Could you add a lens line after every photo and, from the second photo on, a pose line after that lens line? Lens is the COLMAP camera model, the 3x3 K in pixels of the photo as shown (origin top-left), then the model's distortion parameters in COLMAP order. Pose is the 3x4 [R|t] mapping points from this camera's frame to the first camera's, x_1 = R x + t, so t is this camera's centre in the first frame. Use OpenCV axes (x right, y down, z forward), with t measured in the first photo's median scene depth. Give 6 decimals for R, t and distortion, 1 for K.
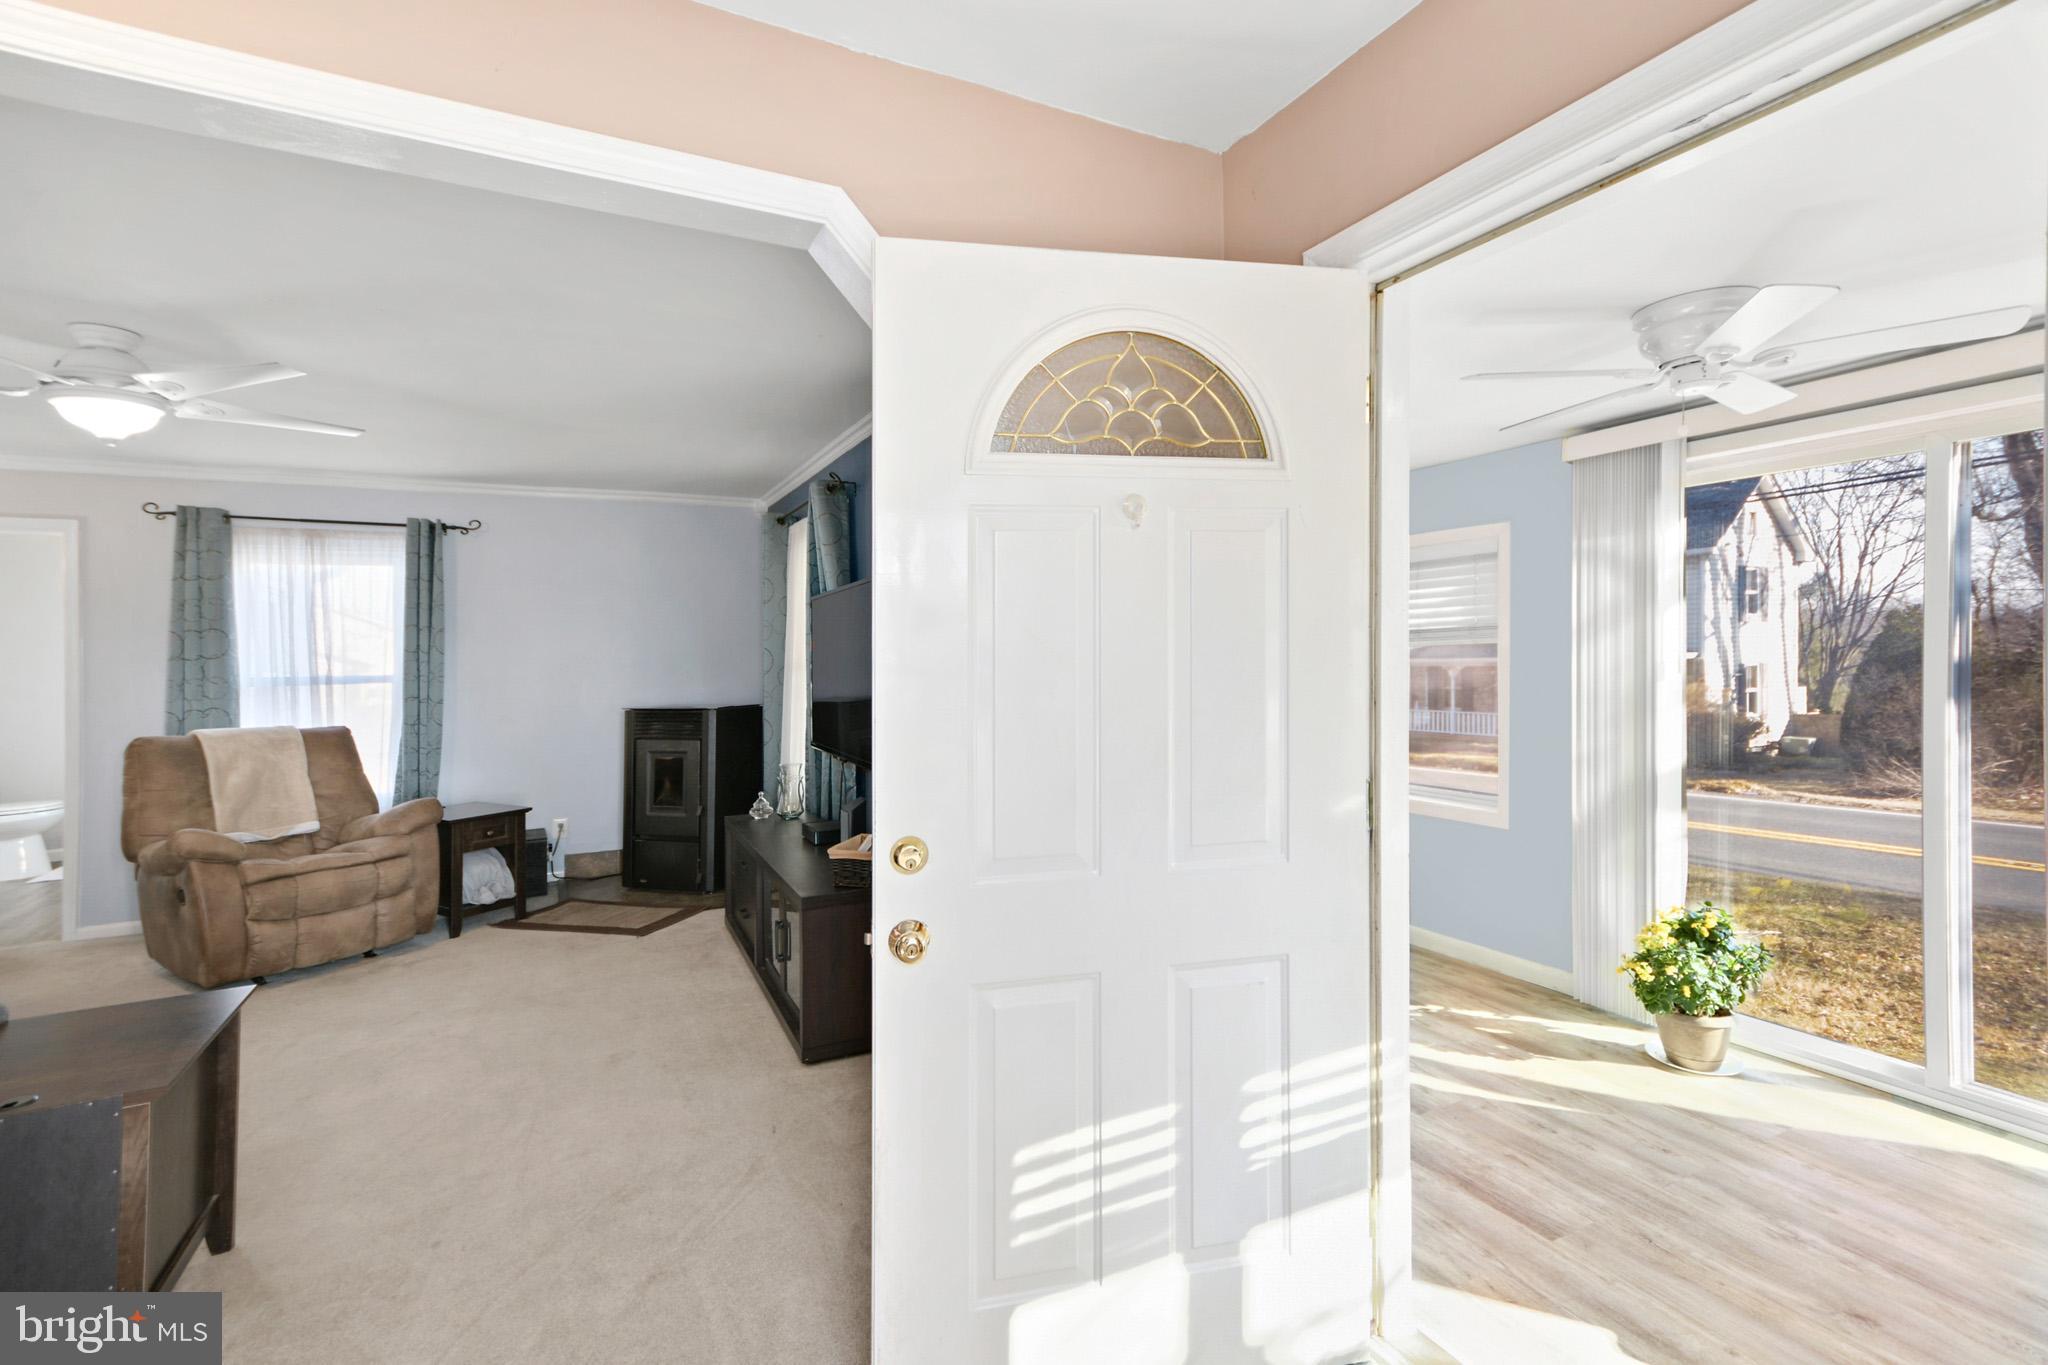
lens RADIAL K [[947.3, 0, 1033.8], [0, 947.3, 637.3], [0, 0, 1]] dist [0.023613, -0.003853]
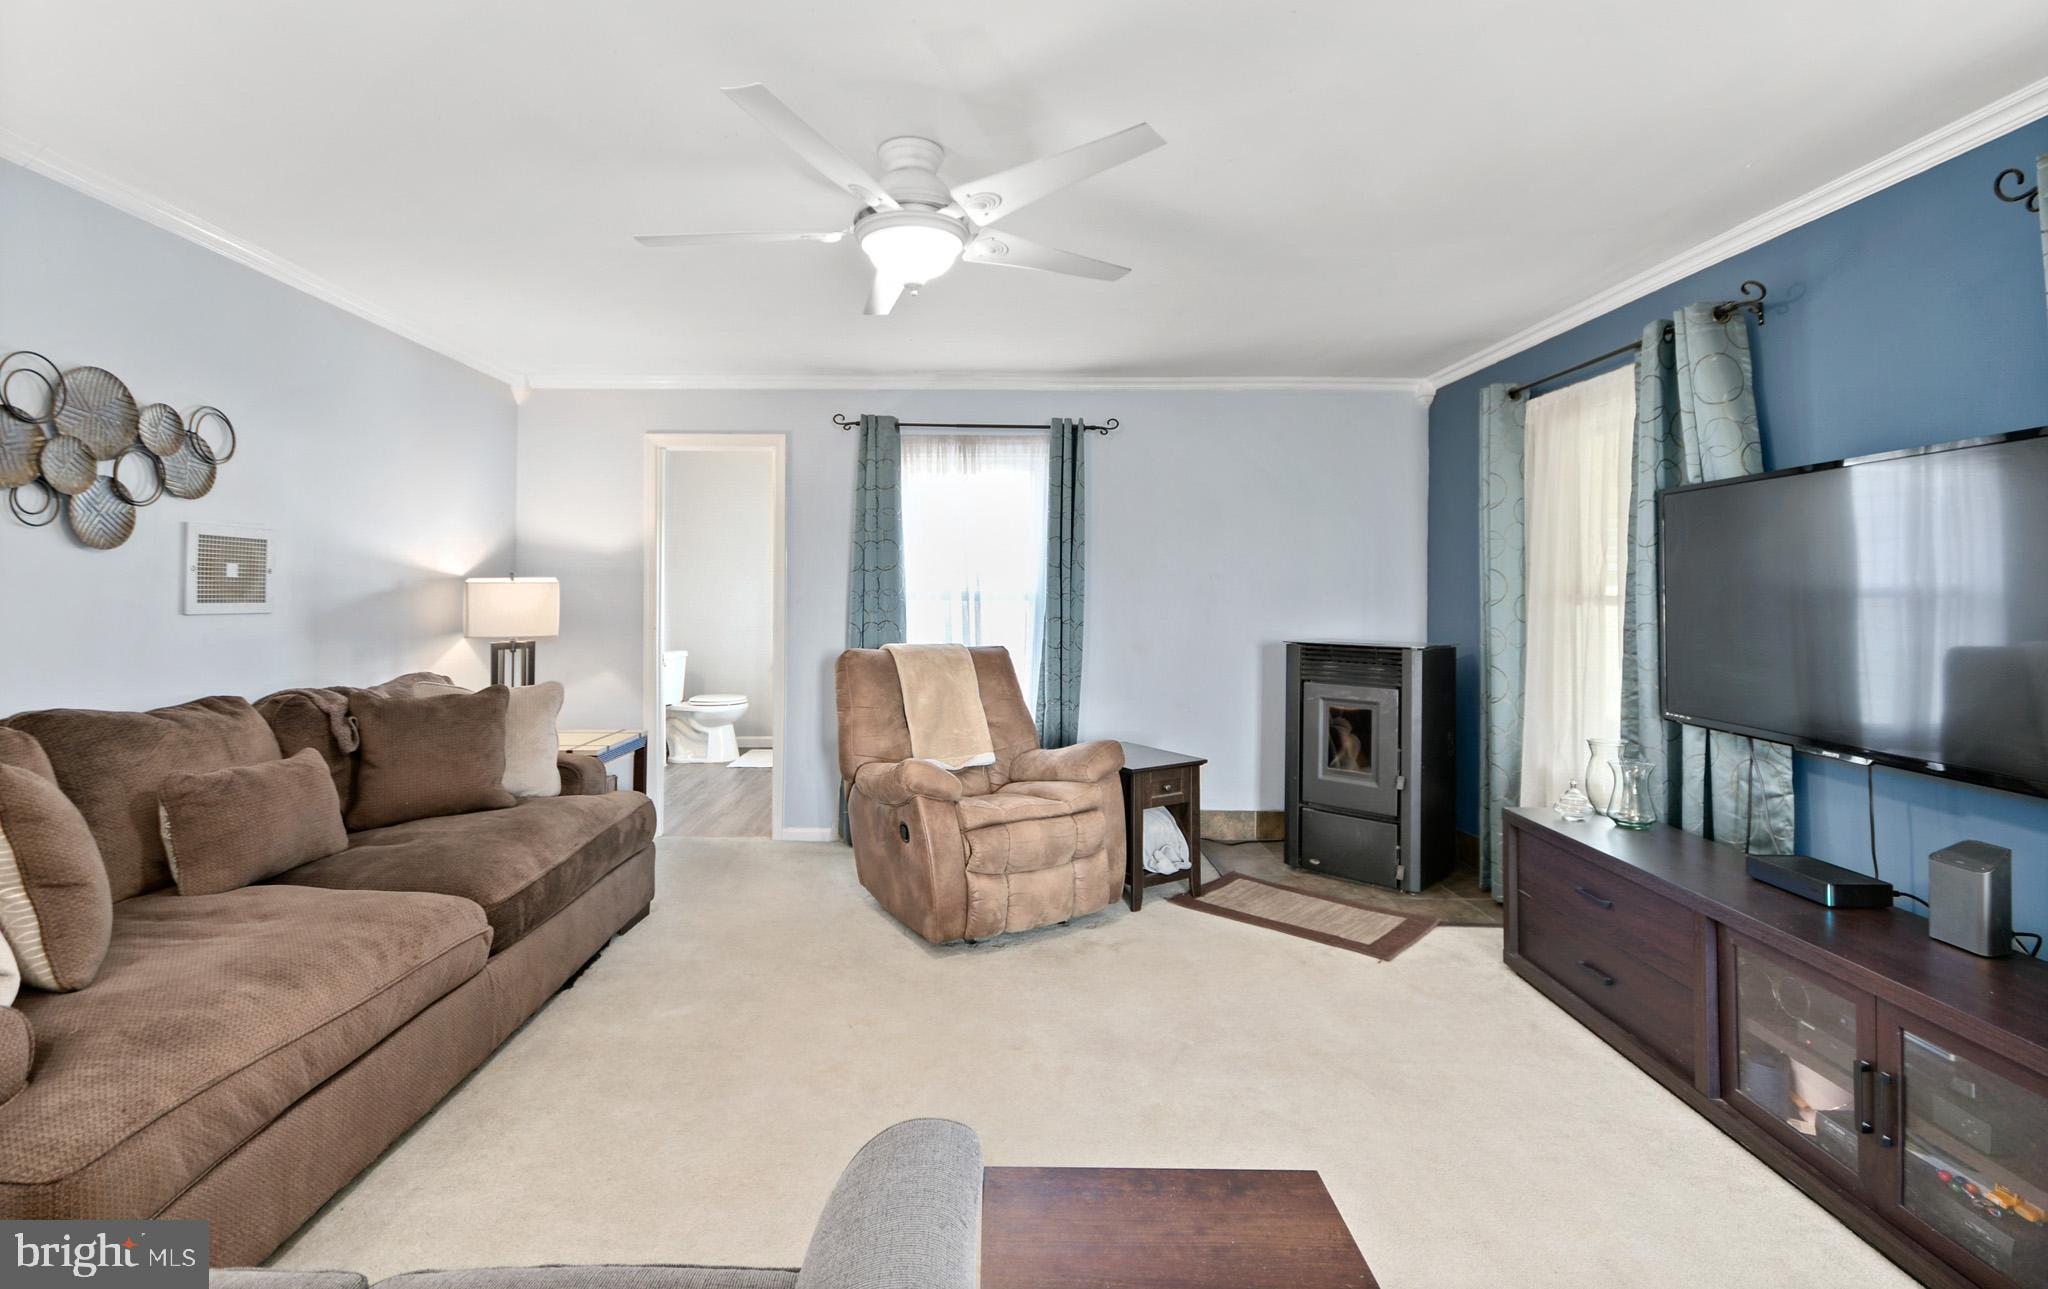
lens RADIAL K [[892.9, 0, 960.9], [0, 892.9, 573.9], [0, 0, 1]] dist [0.013852, -0.005688]
pose [[0.887046, 0.017337, -0.461356, -0.374421], [-0.014186, 0.999846, 0.010298, 0.015720], [0.461463, -0.002590, 0.887155, 0.234761]]
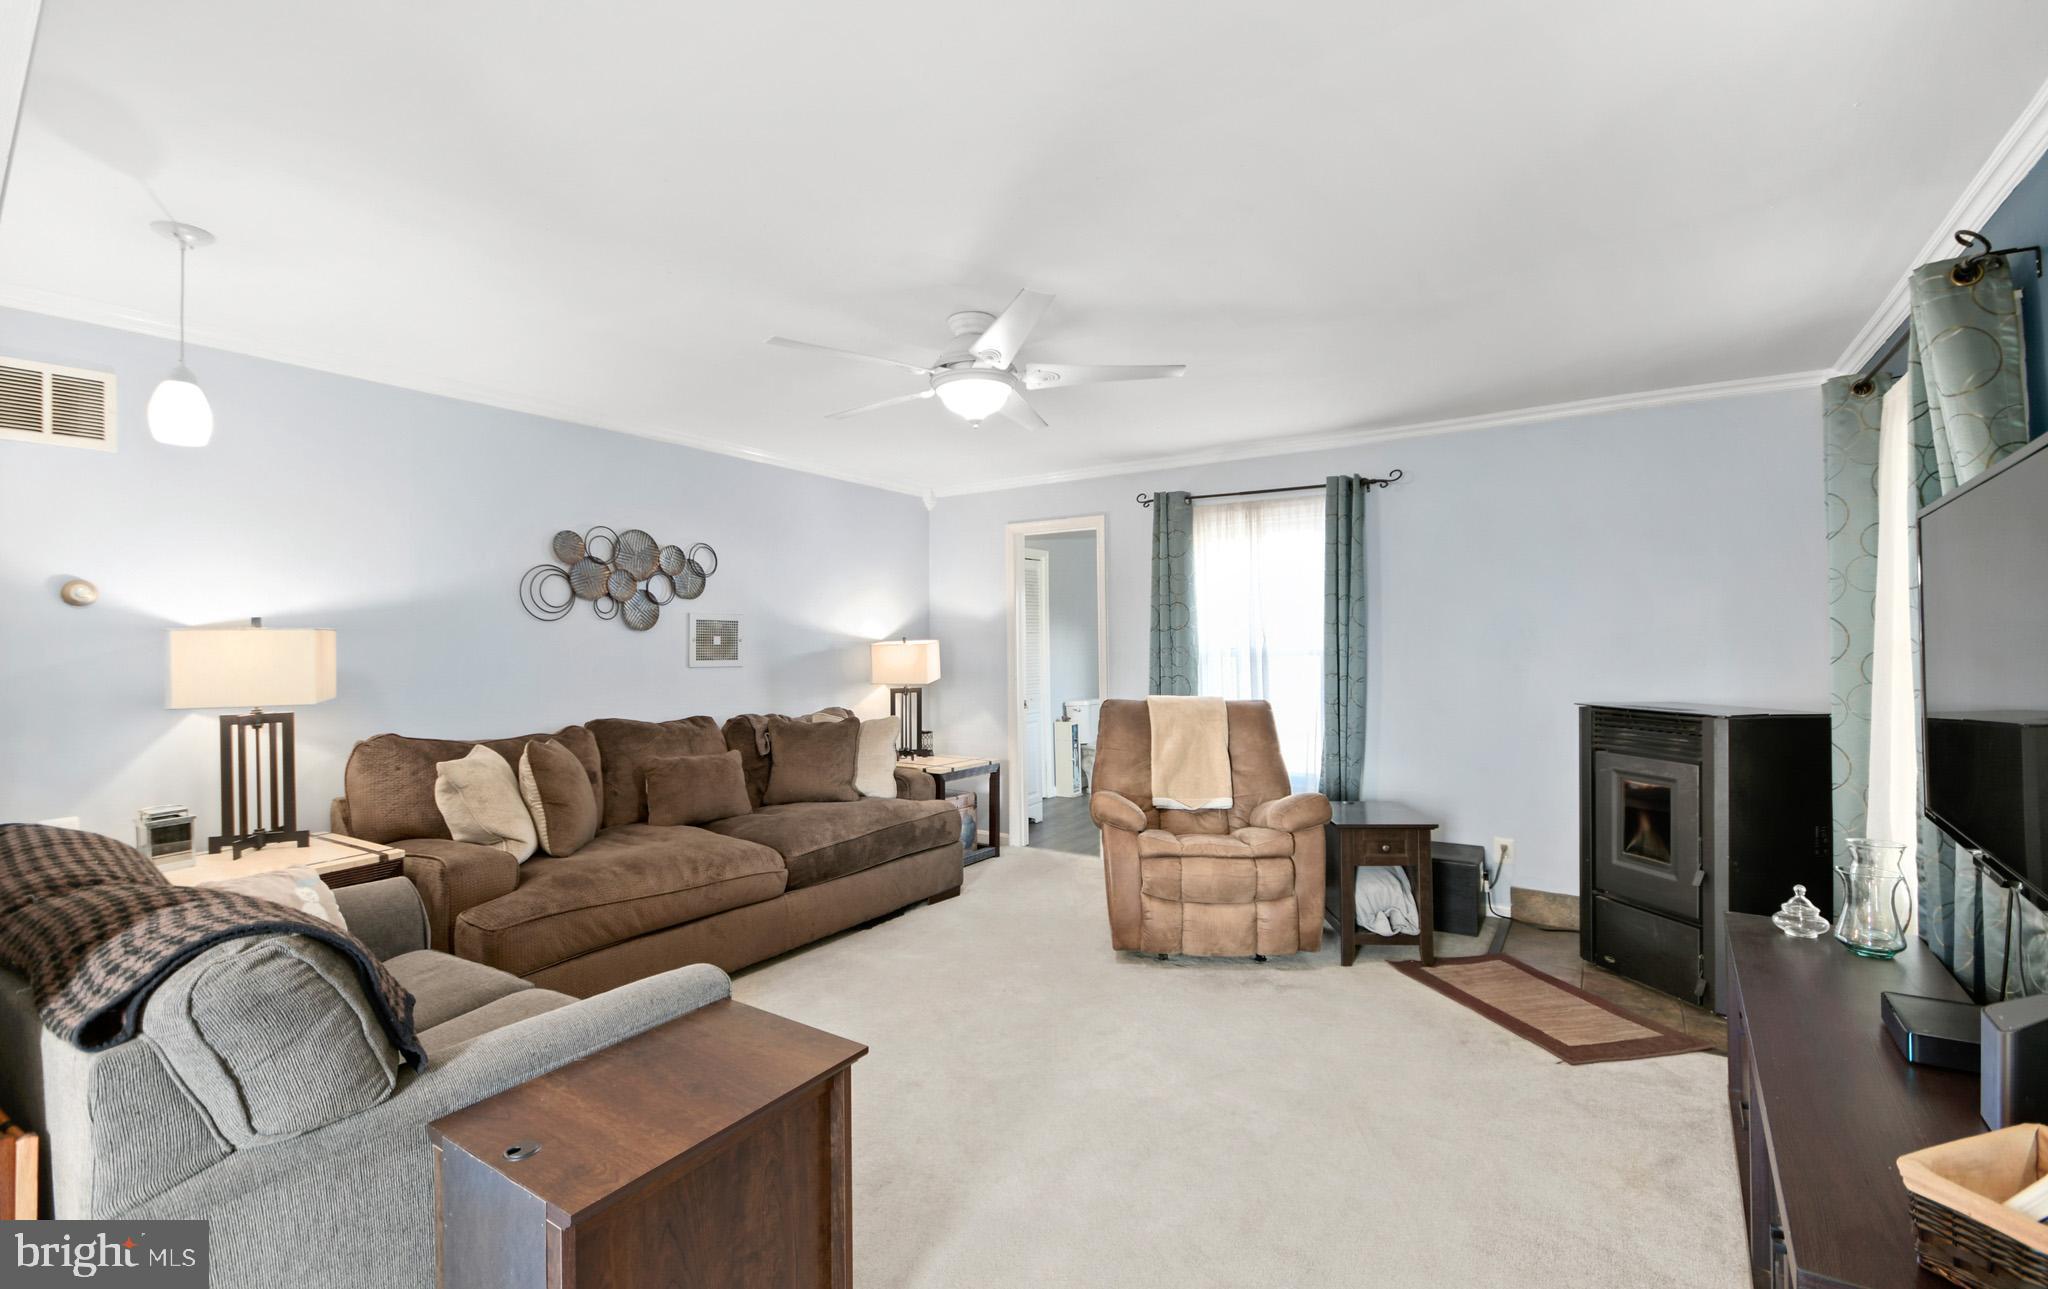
lens RADIAL K [[892.9, 0, 1032.2], [0, 892.9, 622.3], [0, 0, 1]] dist [0.013852, -0.005688]
pose [[0.480922, -0.001734, -0.876762, -0.049774], [0.014177, 0.999883, 0.005799, 0.005551], [0.876649, -0.015218, 0.480890, 0.377084]]
